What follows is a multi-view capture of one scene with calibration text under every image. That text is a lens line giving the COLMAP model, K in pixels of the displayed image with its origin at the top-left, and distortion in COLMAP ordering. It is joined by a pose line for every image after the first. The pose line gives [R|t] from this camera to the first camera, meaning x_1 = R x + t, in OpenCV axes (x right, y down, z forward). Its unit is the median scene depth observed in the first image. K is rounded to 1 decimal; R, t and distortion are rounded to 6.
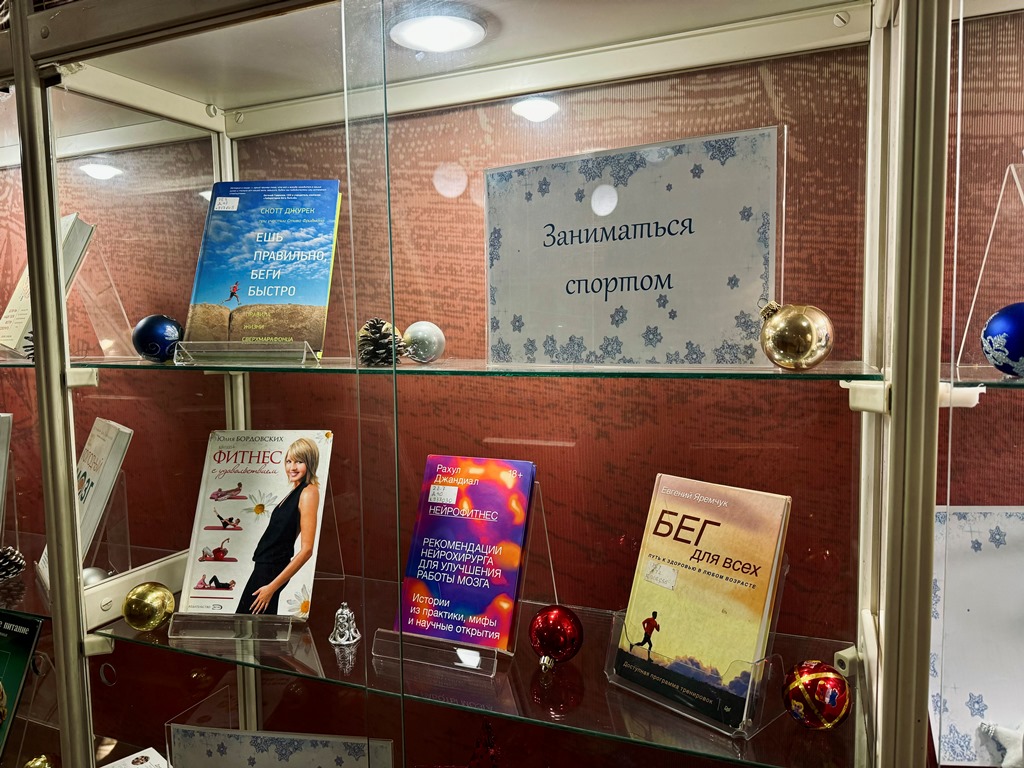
lens RADIAL K [[721.4, 0, 512.0], [0, 721.4, 384.0], [0, 0, 1]] dist [0.051587, -0.059744]
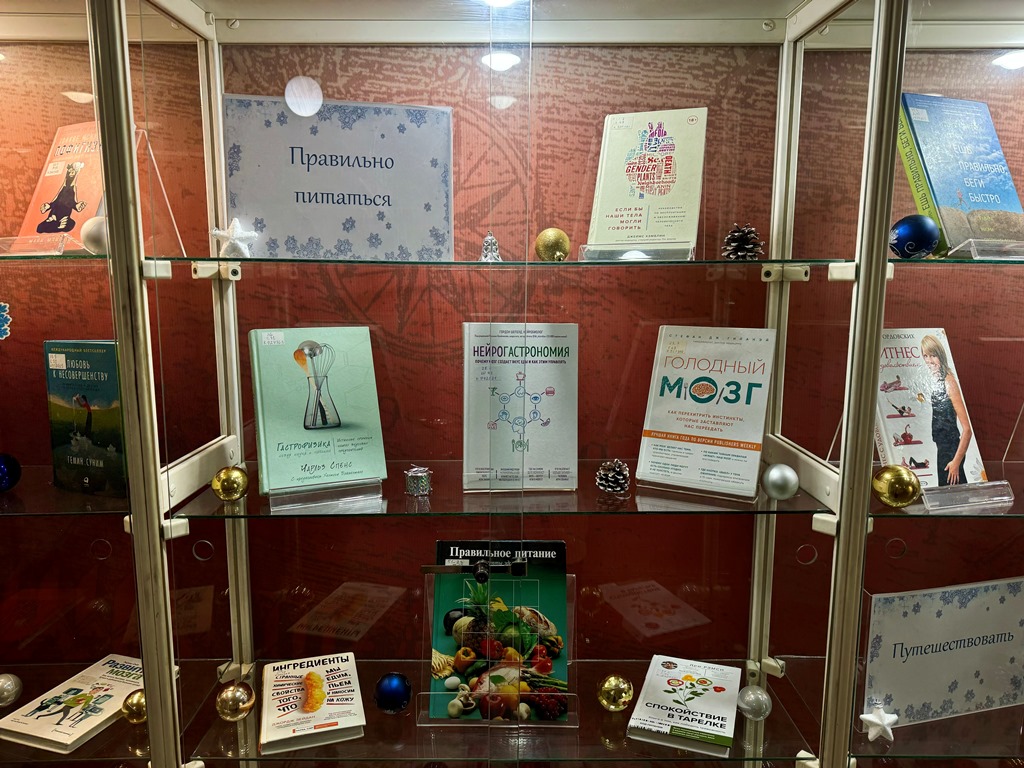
lens RADIAL K [[721.4, 0, 512.0], [0, 721.4, 384.0], [0, 0, 1]] dist [0.051587, -0.059744]
pose [[0.920677, -0.039361, 0.388335, -1.332750], [0.014882, 0.997719, 0.065845, 0.067352], [-0.390041, -0.054842, 0.919163, 0.215191]]
